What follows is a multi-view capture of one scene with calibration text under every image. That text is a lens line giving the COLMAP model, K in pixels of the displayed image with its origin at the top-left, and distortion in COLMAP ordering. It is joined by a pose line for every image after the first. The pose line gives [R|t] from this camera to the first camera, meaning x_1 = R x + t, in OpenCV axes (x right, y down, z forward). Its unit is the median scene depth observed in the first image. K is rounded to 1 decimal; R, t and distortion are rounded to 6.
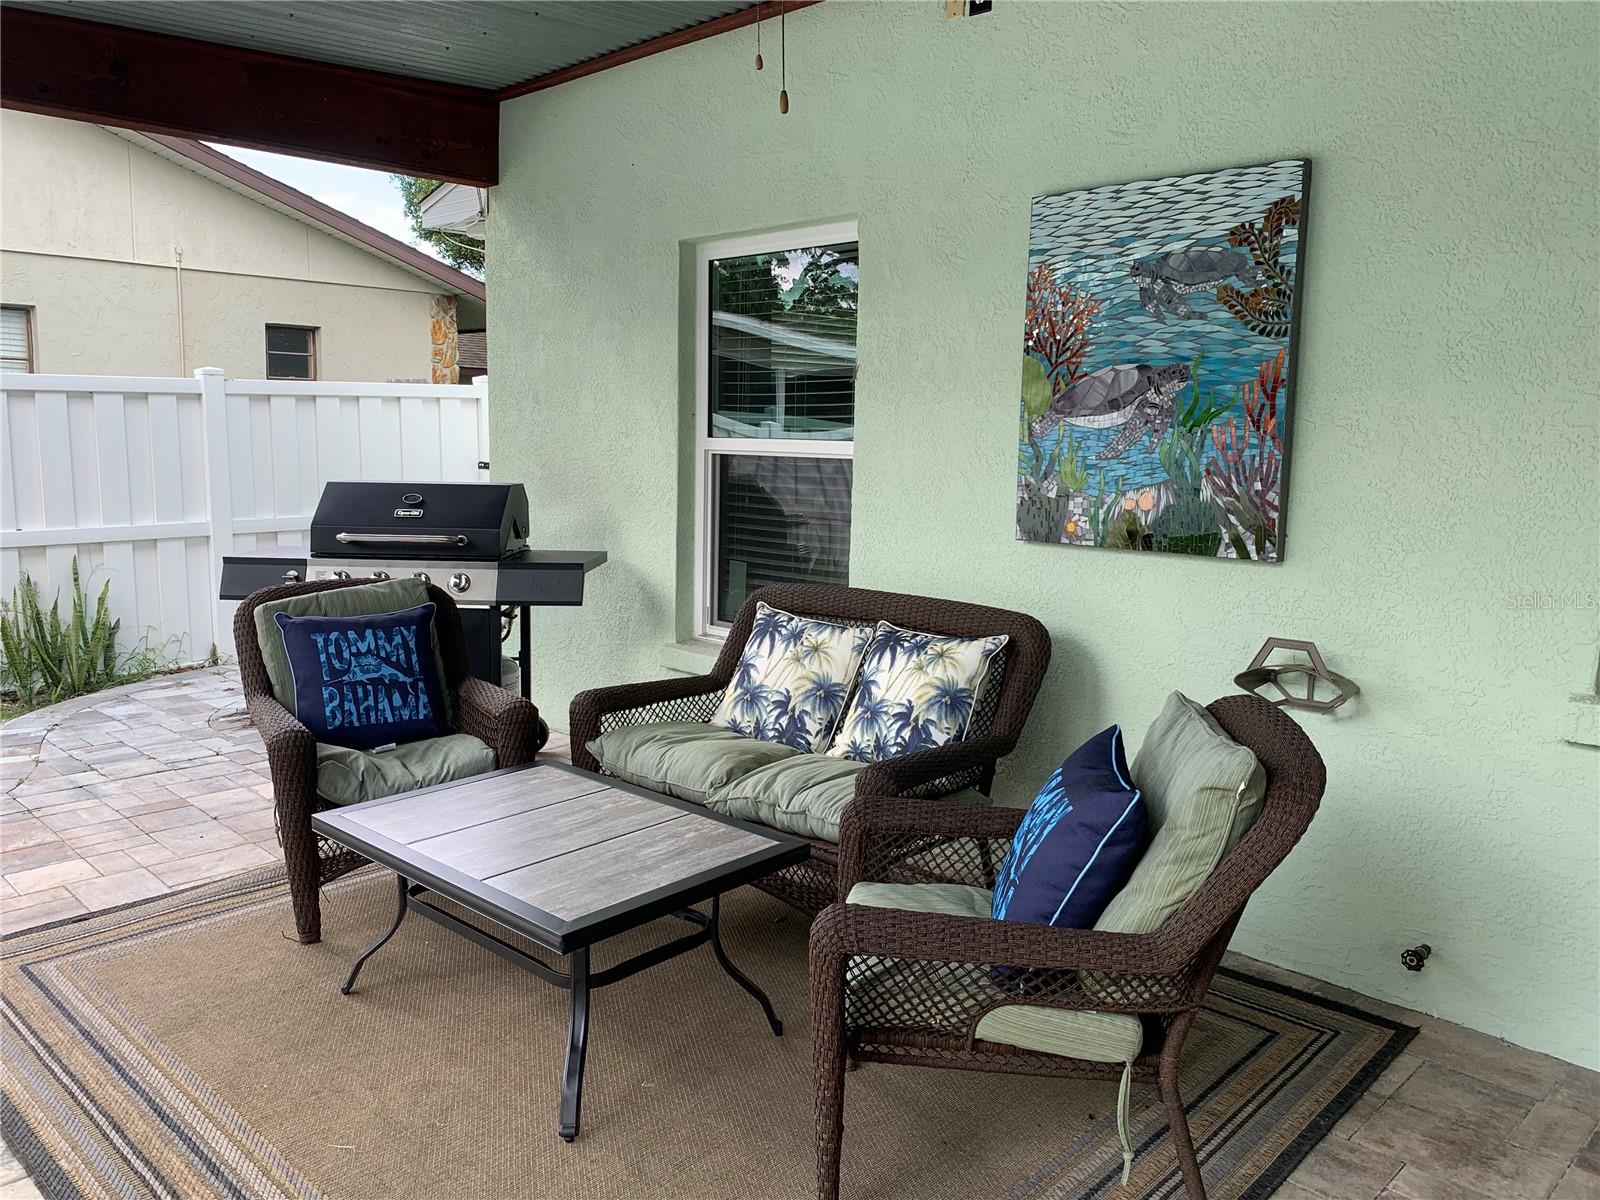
lens RADIAL K [[1225.6, 0, 800.0], [0, 1225.6, 600.0], [0, 0, 1]] dist [-0.030123, -0.004345]
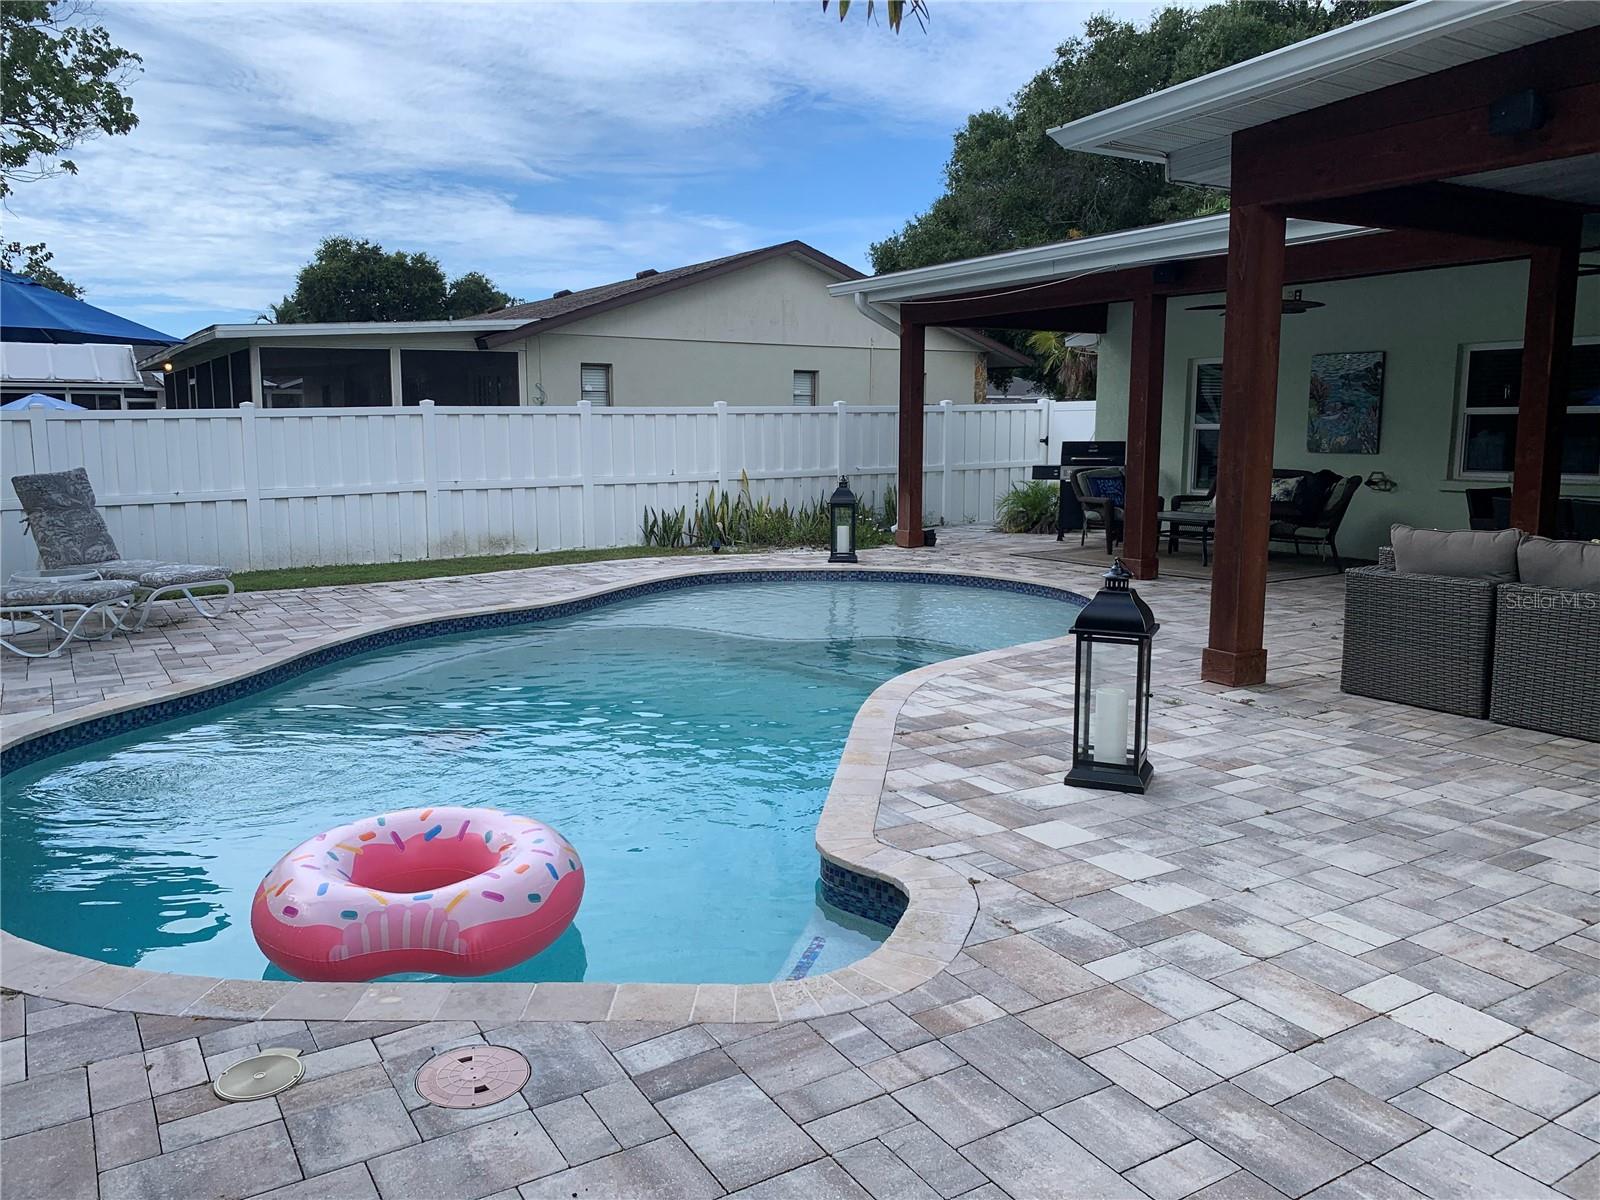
lens RADIAL K [[1225.6, 0, 800.0], [0, 1225.6, 600.0], [0, 0, 1]] dist [-0.030123, -0.004345]
pose [[0.975711, 0.020966, -0.218058, -0.516189], [-0.021859, 0.999760, -0.001681, 0.454729], [0.217971, 0.006406, 0.975934, -2.999825]]
